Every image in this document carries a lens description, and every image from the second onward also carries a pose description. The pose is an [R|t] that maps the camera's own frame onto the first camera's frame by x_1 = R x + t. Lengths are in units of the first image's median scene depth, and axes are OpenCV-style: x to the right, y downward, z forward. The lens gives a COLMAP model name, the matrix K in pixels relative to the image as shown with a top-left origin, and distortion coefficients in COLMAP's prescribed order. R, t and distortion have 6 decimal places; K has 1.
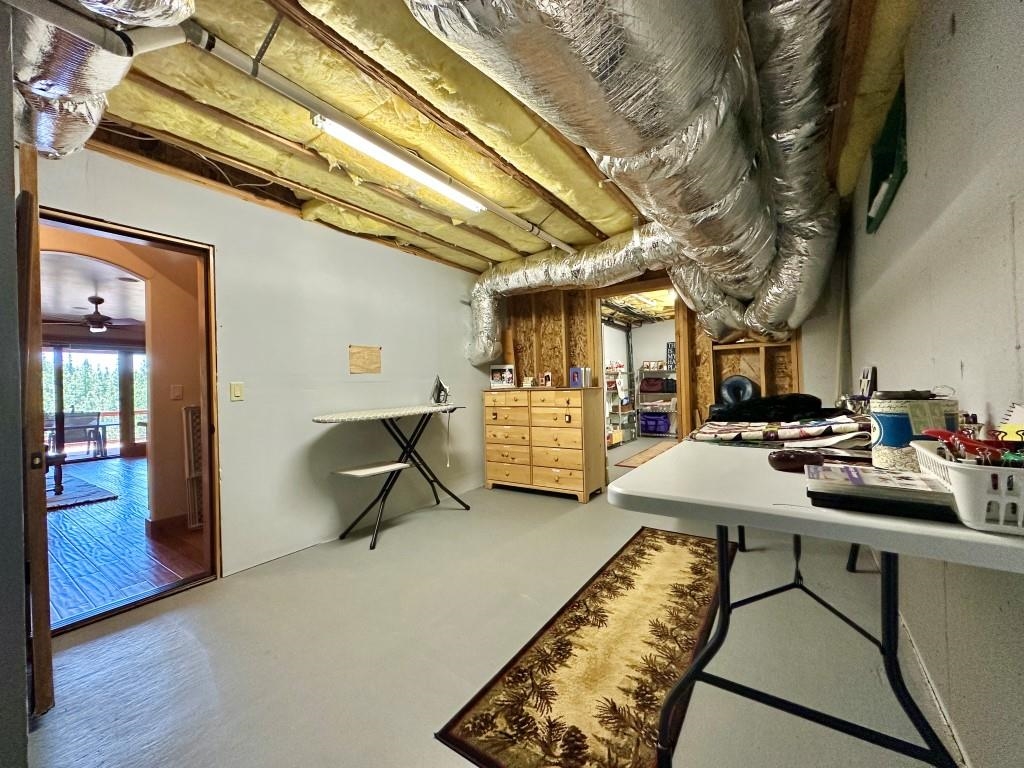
lens RADIAL K [[407.2, 0, 510.4], [0, 407.2, 384.7], [0, 0, 1]] dist [0.000183, 0.000005]
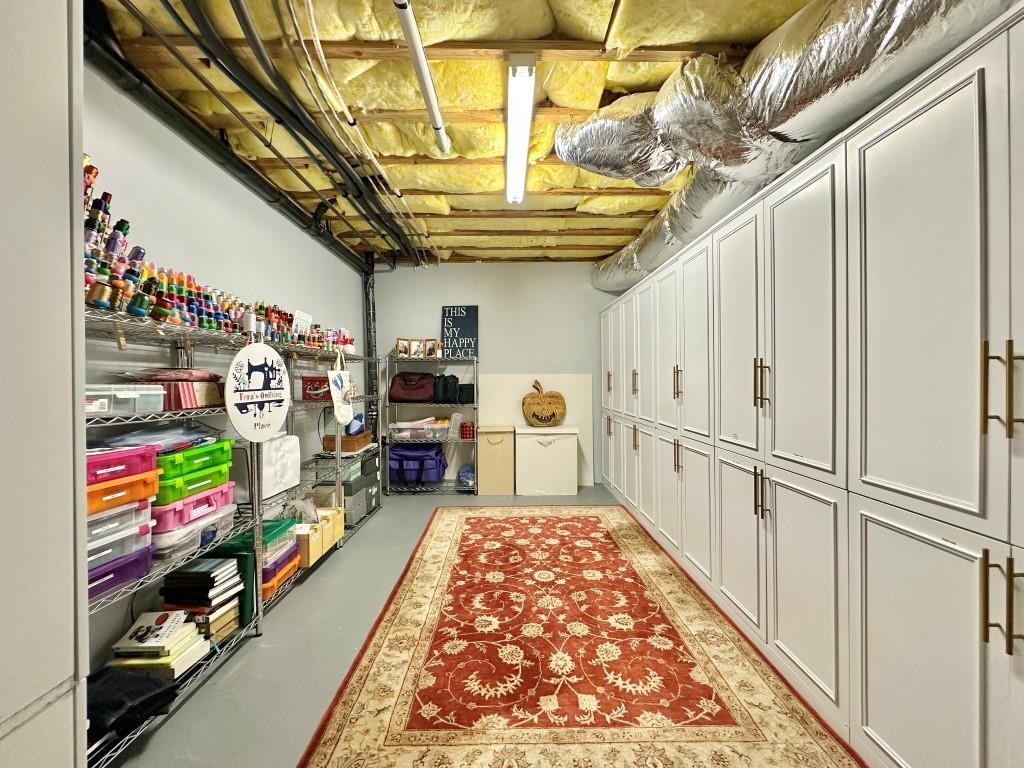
lens RADIAL K [[407.2, 0, 510.9], [0, 407.2, 381.3], [0, 0, 1]] dist [0.000183, 0.000005]
pose [[0.815752, 0.022531, 0.577963, 0.160220], [-0.020604, 0.999739, -0.009892, -0.003662], [-0.578034, -0.003839, 0.816003, 0.535076]]
